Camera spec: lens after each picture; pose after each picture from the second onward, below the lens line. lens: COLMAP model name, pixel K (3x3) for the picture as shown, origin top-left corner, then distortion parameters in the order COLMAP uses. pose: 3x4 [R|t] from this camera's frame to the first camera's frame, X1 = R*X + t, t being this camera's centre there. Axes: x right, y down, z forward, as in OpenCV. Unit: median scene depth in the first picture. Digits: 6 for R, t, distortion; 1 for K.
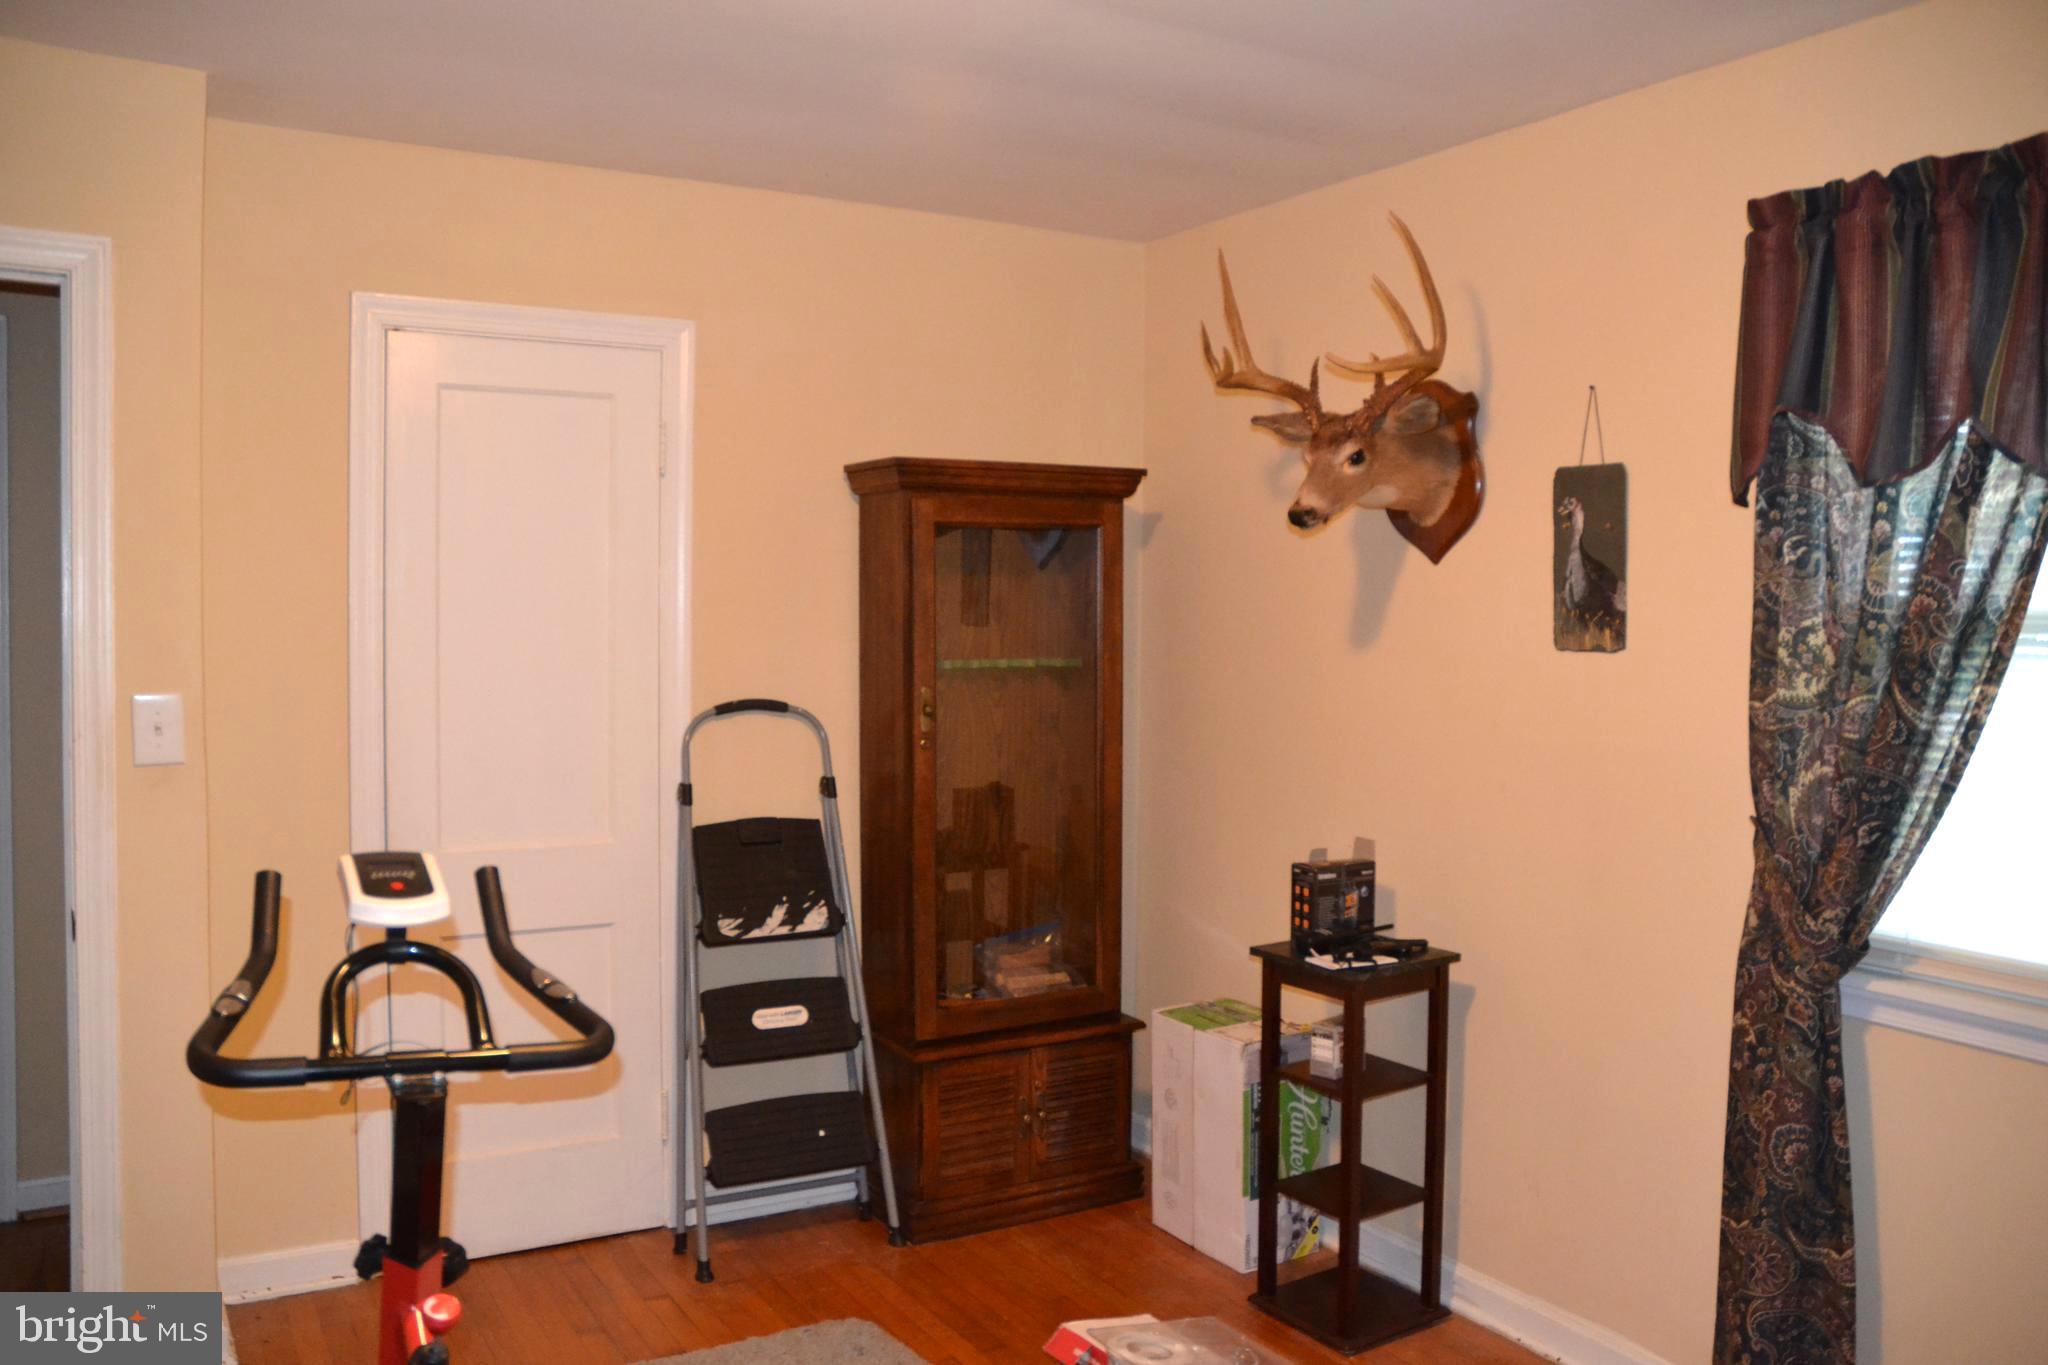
lens RADIAL K [[1636.8, 0, 1024.0], [0, 1636.8, 682.5], [0, 0, 1]] dist [-0.095569, 0.004207]
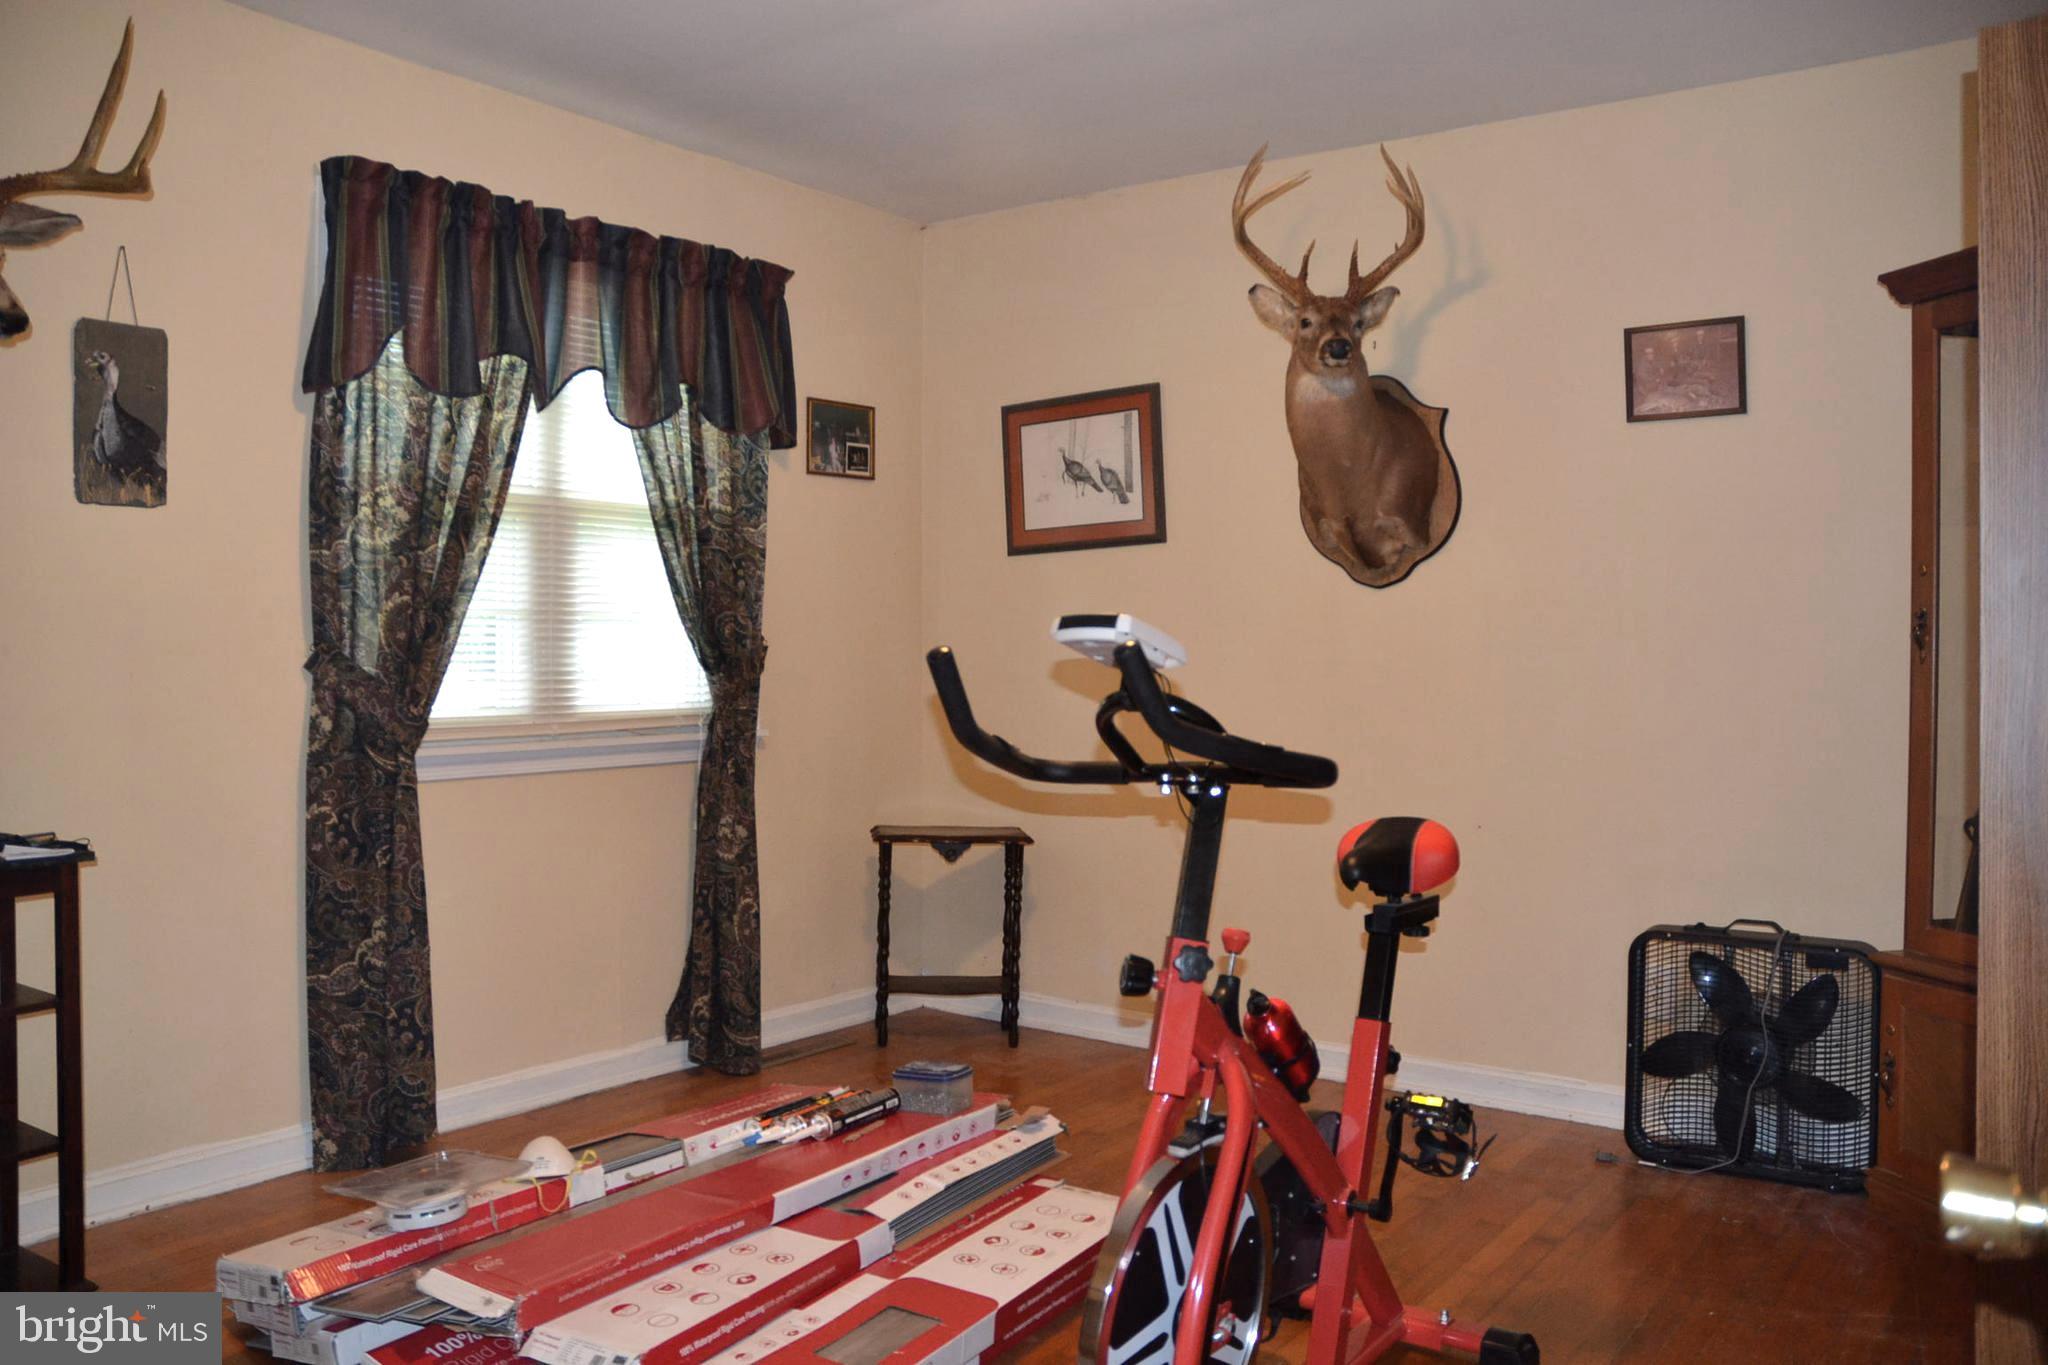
lens RADIAL K [[1636.8, 0, 1024.0], [0, 1636.8, 682.5], [0, 0, 1]] dist [-0.095569, 0.004207]
pose [[-0.469621, -0.031931, 0.882290, -0.813823], [0.037662, 0.997711, 0.056155, 0.057994], [-0.882064, 0.059600, -0.467344, 0.989469]]
